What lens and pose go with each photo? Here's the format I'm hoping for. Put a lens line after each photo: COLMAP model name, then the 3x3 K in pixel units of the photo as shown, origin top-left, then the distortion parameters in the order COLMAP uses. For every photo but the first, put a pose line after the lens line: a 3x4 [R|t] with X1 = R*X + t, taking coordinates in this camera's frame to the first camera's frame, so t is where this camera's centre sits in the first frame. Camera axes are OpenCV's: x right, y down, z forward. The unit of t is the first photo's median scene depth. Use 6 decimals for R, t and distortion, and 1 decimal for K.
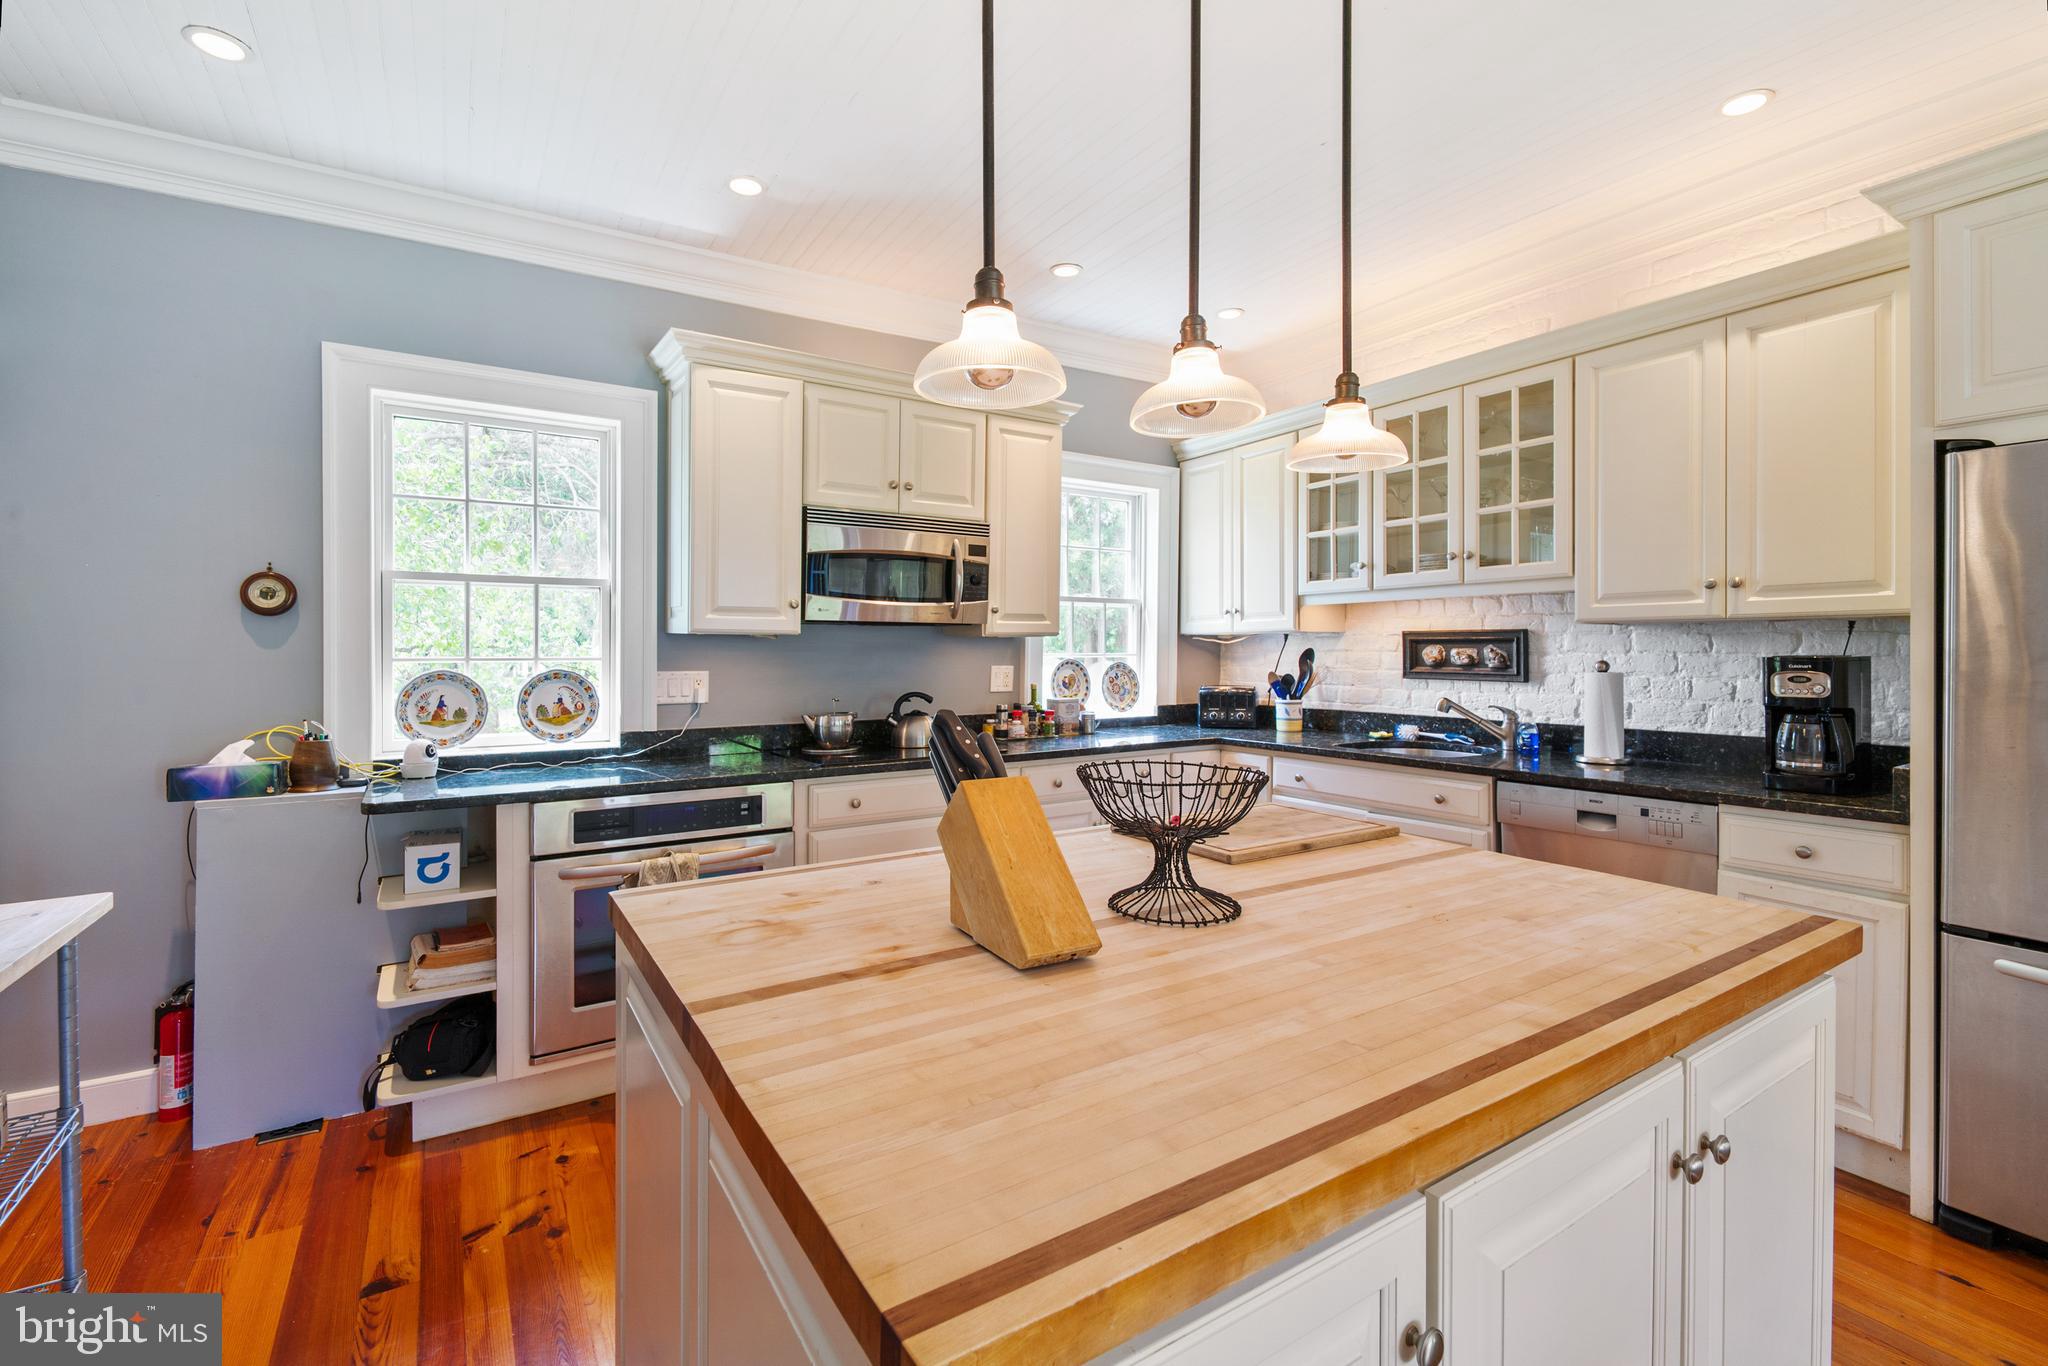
lens RADIAL K [[893.6, 0, 1001.0], [0, 893.6, 656.6], [0, 0, 1]] dist [0.004702, -0.001402]
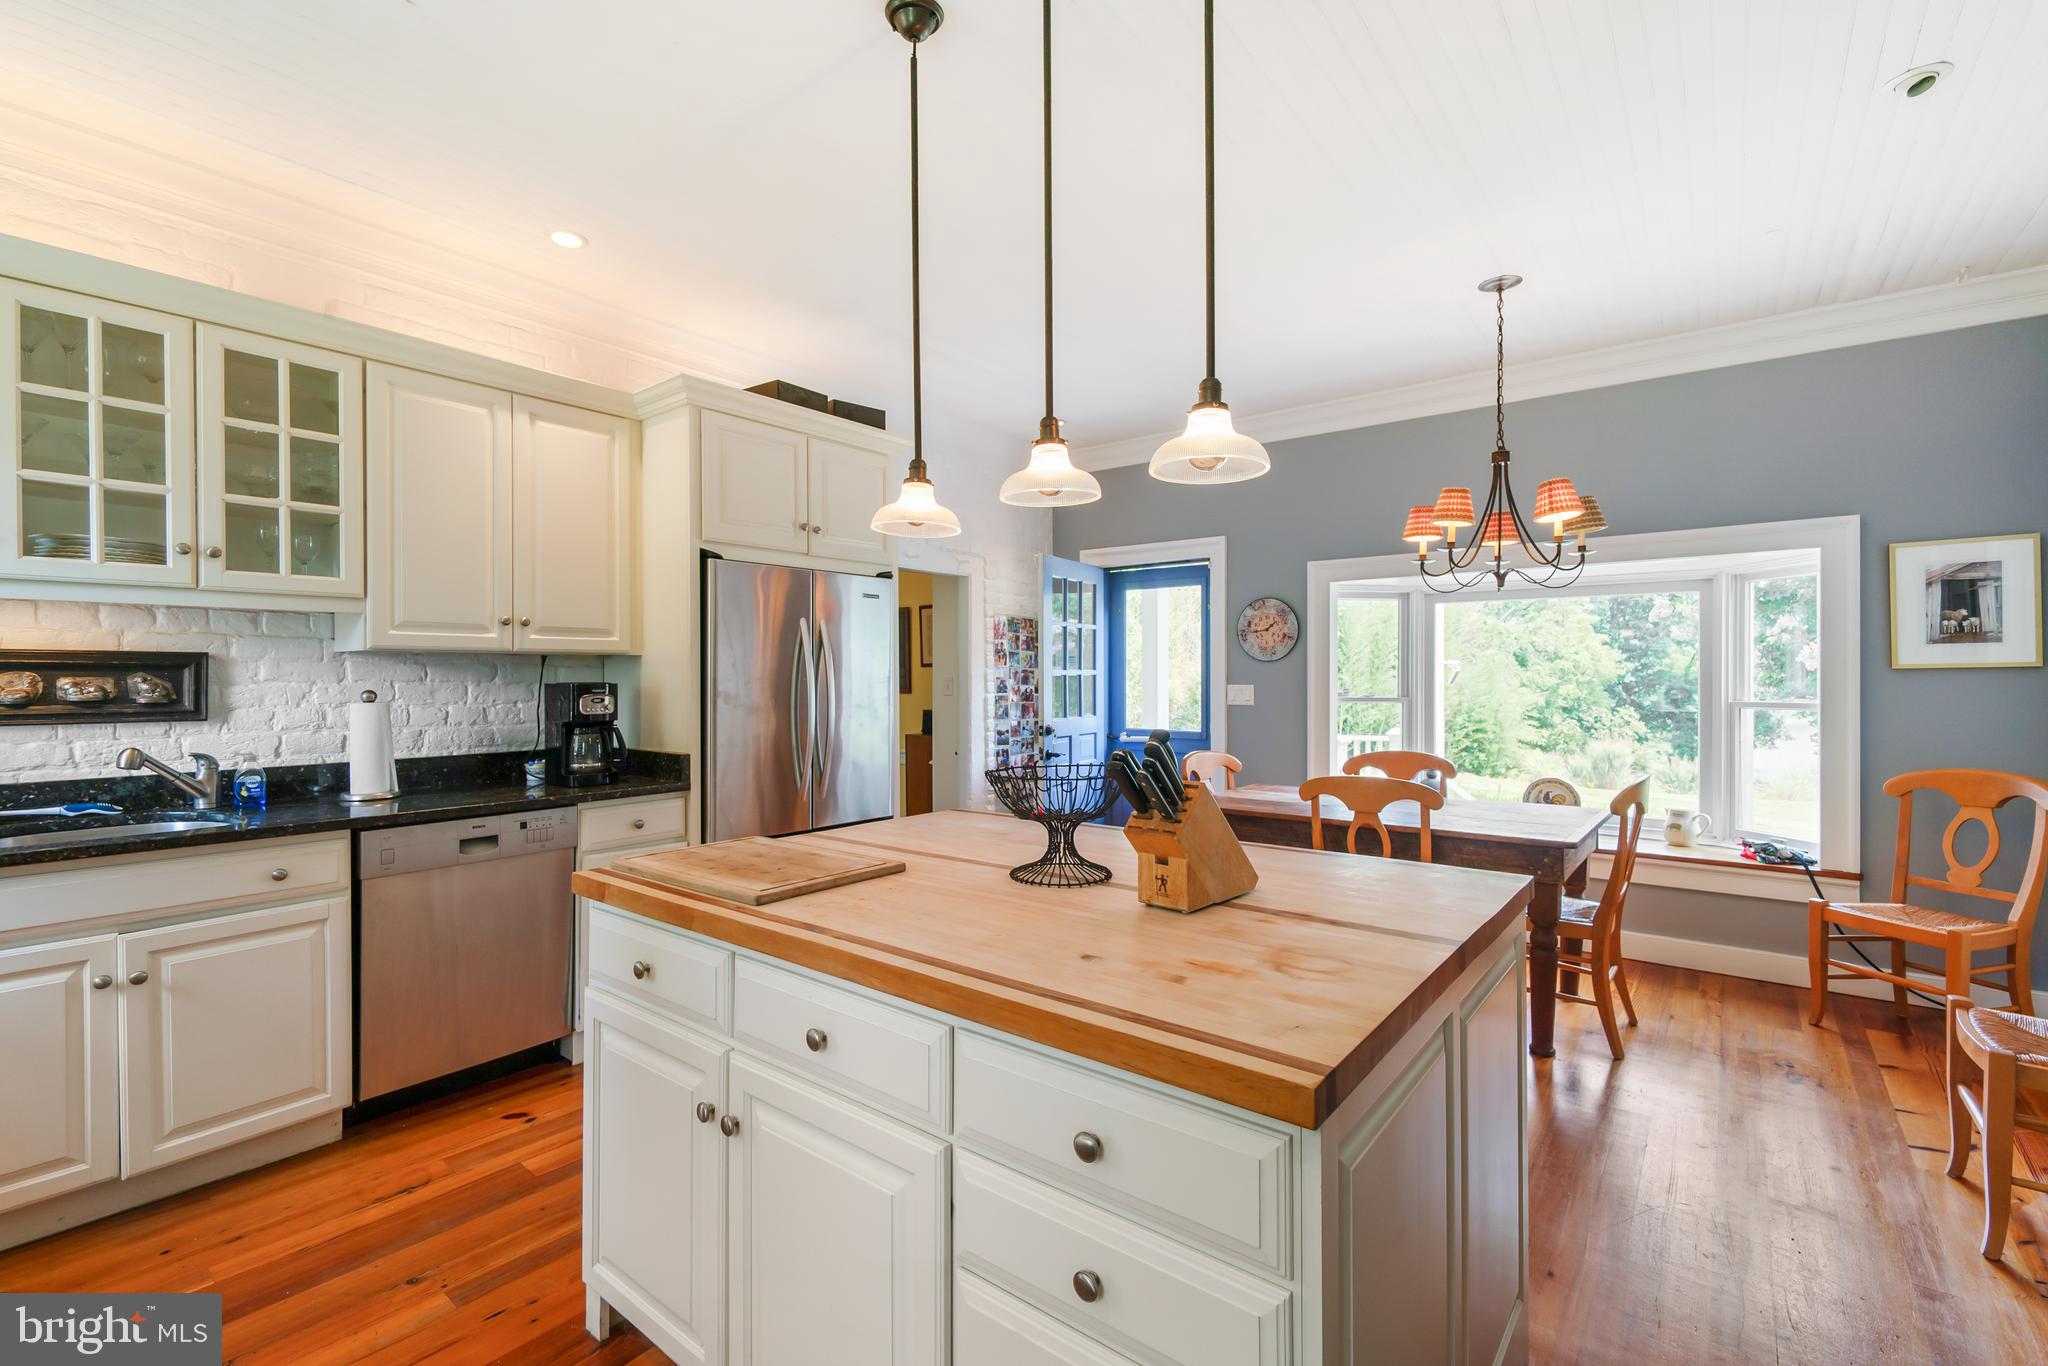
lens RADIAL K [[893.6, 0, 1029.6], [0, 893.6, 678.5], [0, 0, 1]] dist [0.004702, -0.001402]
pose [[-0.333931, -0.000257, 0.942597, -0.442447], [0.009606, 0.999947, 0.003676, -0.004581], [-0.942548, 0.010282, -0.333911, 0.649067]]
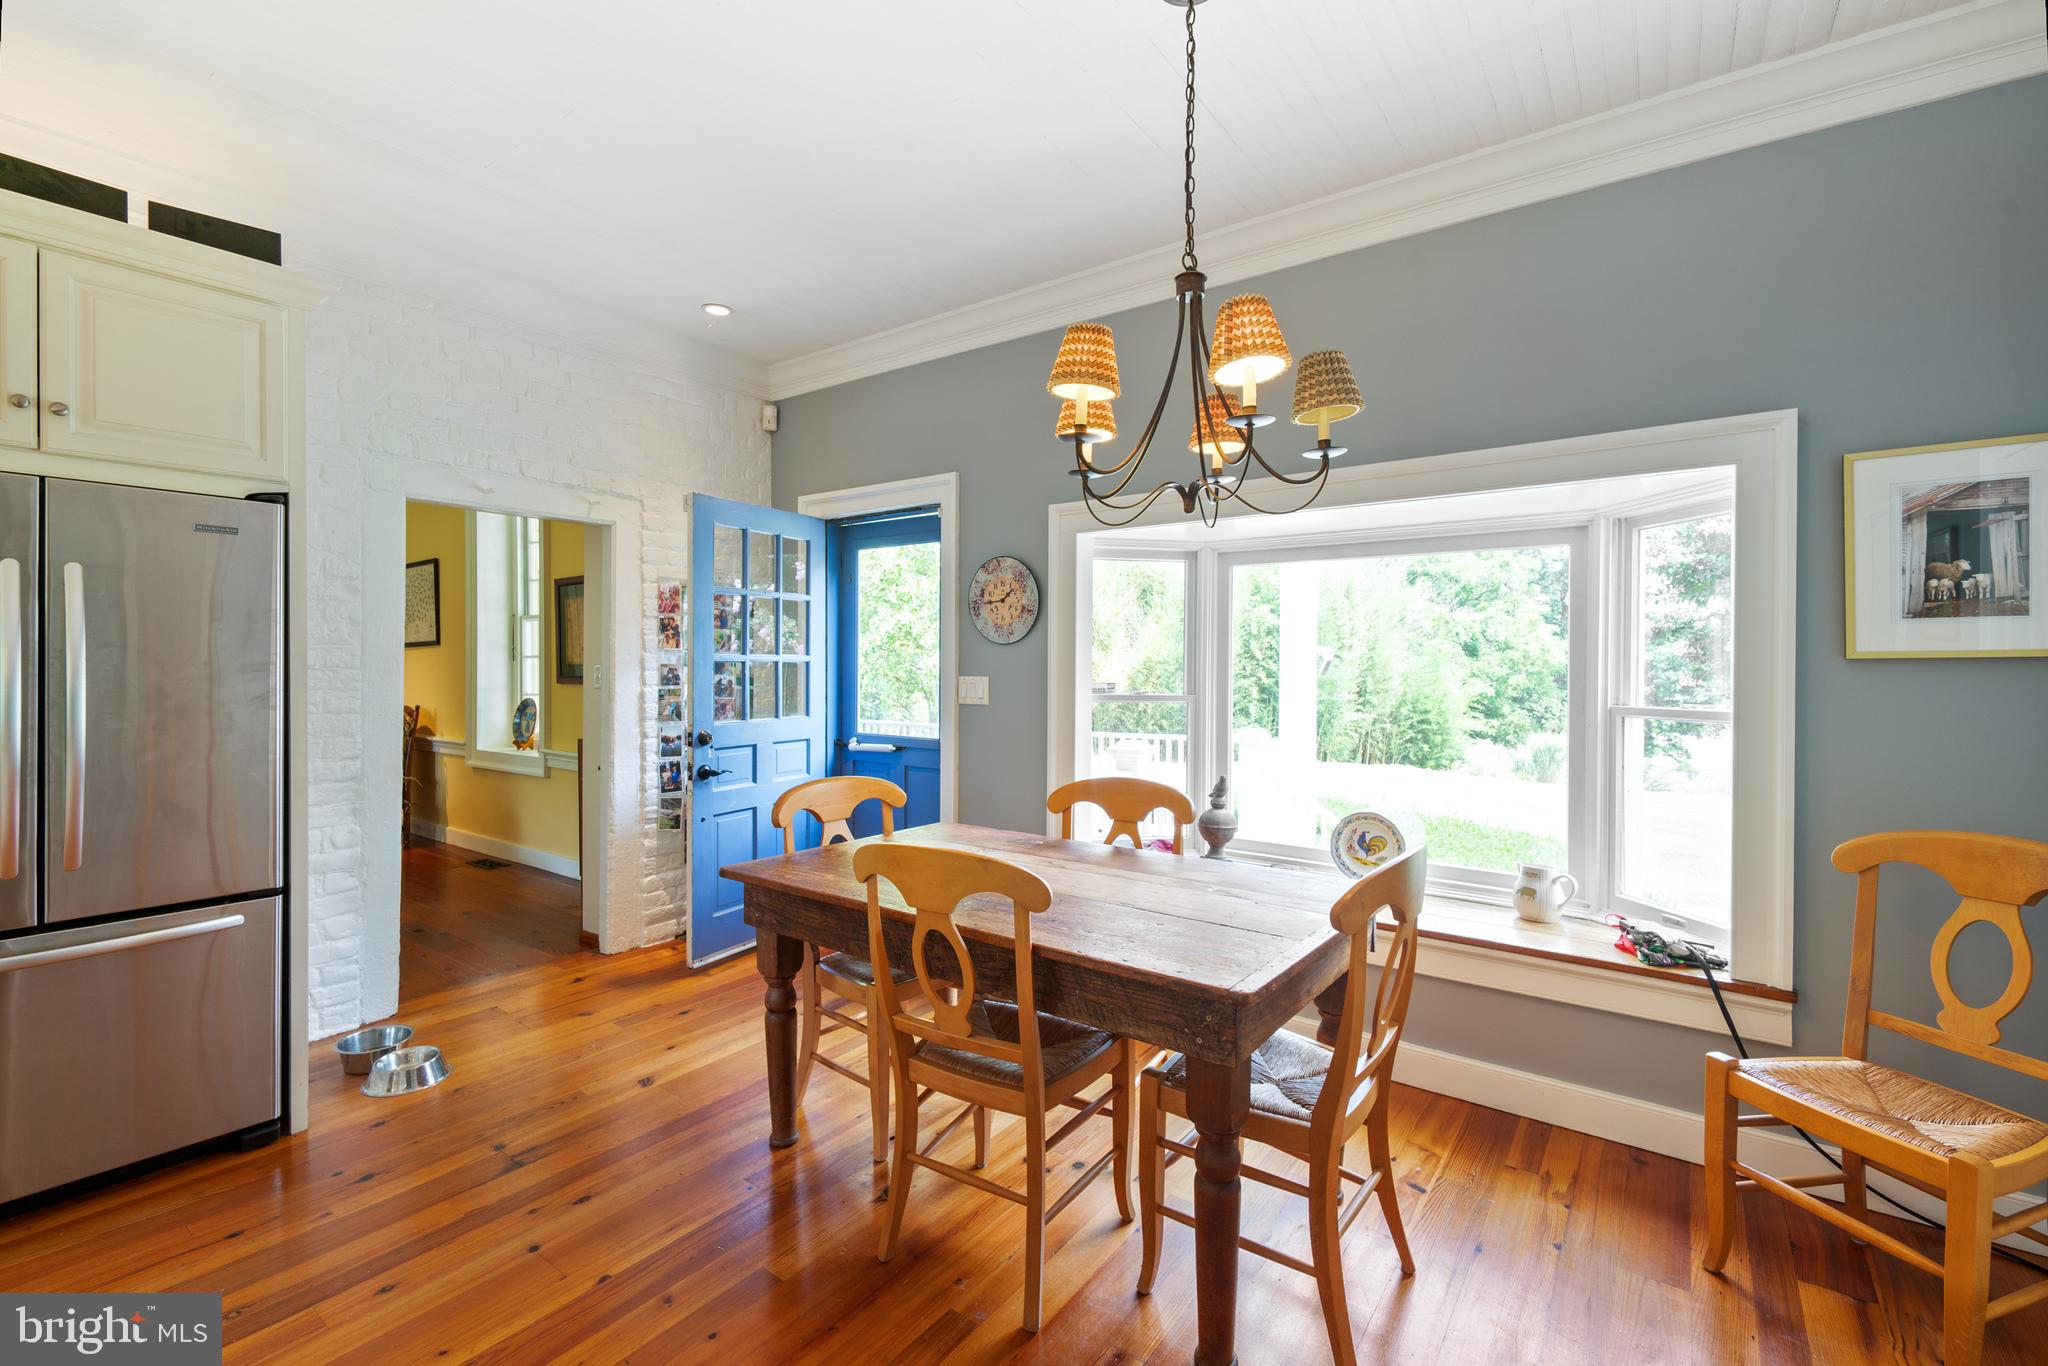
lens RADIAL K [[893.6, 0, 1025.8], [0, 893.6, 669.8], [0, 0, 1]] dist [0.004702, -0.001402]
pose [[-0.365478, -0.006272, 0.930799, -0.348627], [0.004044, 0.999957, 0.008326, -0.003681], [-0.930811, 0.006807, -0.365437, 0.467611]]
